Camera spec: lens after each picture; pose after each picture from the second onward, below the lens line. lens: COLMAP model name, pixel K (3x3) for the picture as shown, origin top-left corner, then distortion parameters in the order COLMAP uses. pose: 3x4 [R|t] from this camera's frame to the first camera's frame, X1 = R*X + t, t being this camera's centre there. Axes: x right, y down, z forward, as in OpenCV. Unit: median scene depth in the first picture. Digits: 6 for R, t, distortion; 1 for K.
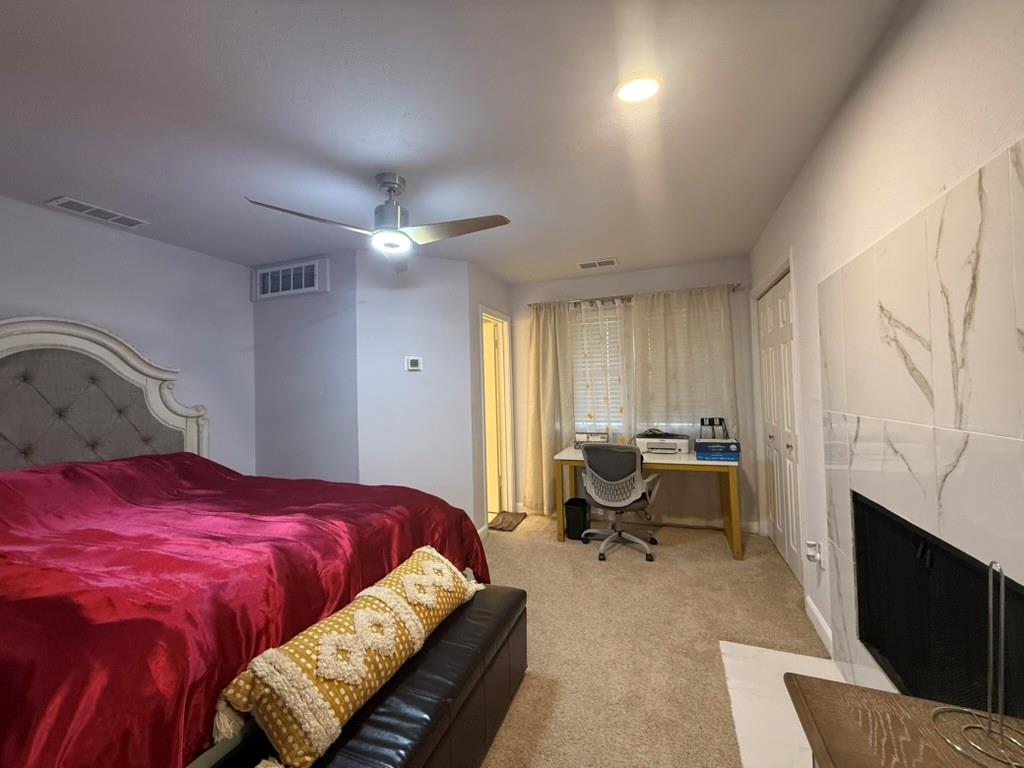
lens RADIAL K [[407.7, 0, 512.0], [0, 407.7, 384.0], [0, 0, 1]] dist [-0.002552, 0.000236]
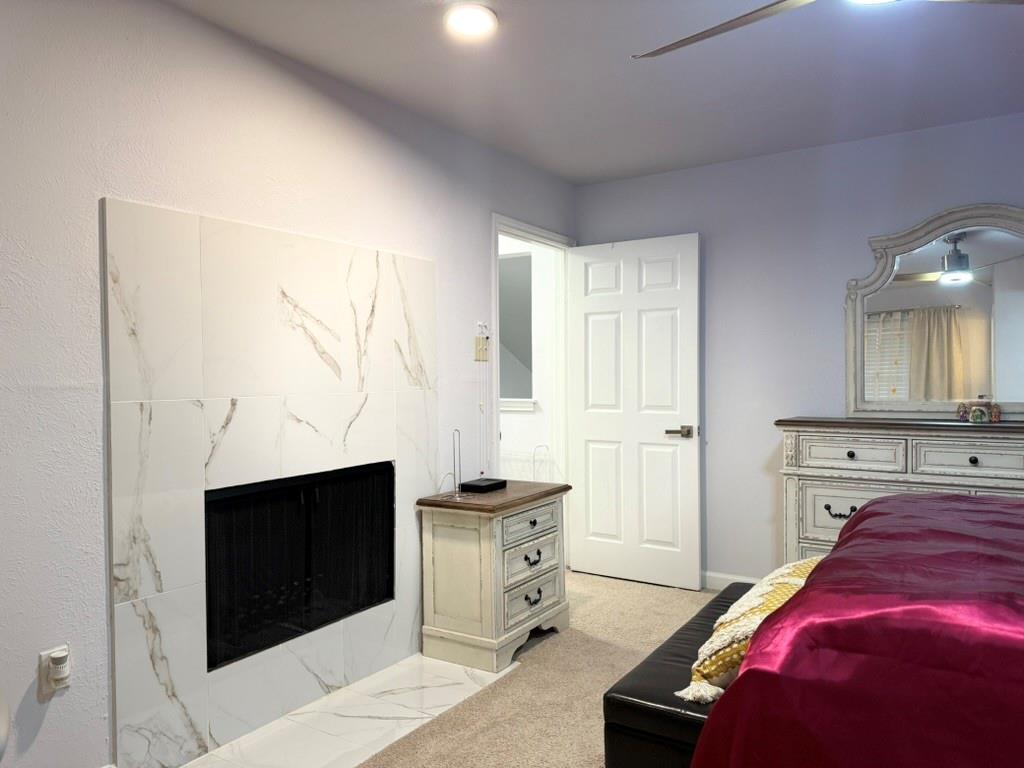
lens RADIAL K [[730.5, 0, 520.2], [0, 730.5, 385.6], [0, 0, 1]] dist [0.131881, -0.242799]
pose [[-0.979499, 0.032544, 0.198801, -0.108001], [0.032542, 0.999465, -0.003277, 0.097086], [-0.198802, 0.003259, -0.980034, 3.115942]]
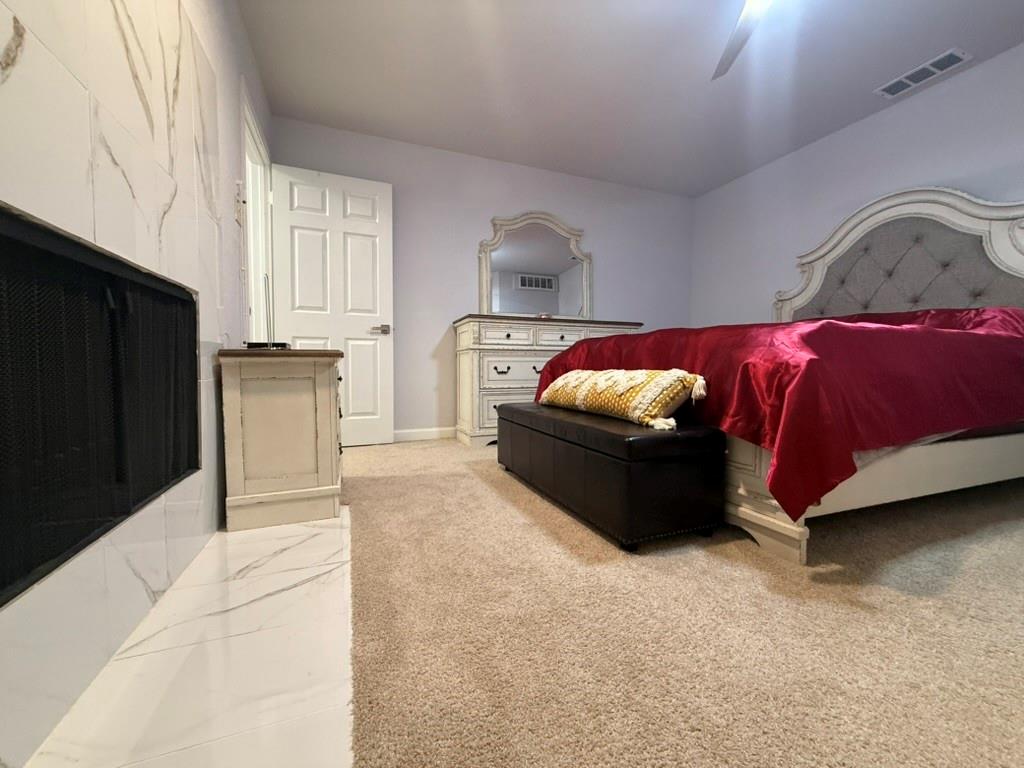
lens RADIAL K [[407.7, 0, 512.0], [0, 407.7, 384.0], [0, 0, 1]] dist [-0.002552, 0.000236]
pose [[-0.729997, 0.056875, -0.681080, 0.995208], [0.030019, 0.998238, 0.051185, 0.556266], [0.682791, 0.016920, -0.730418, 2.077042]]
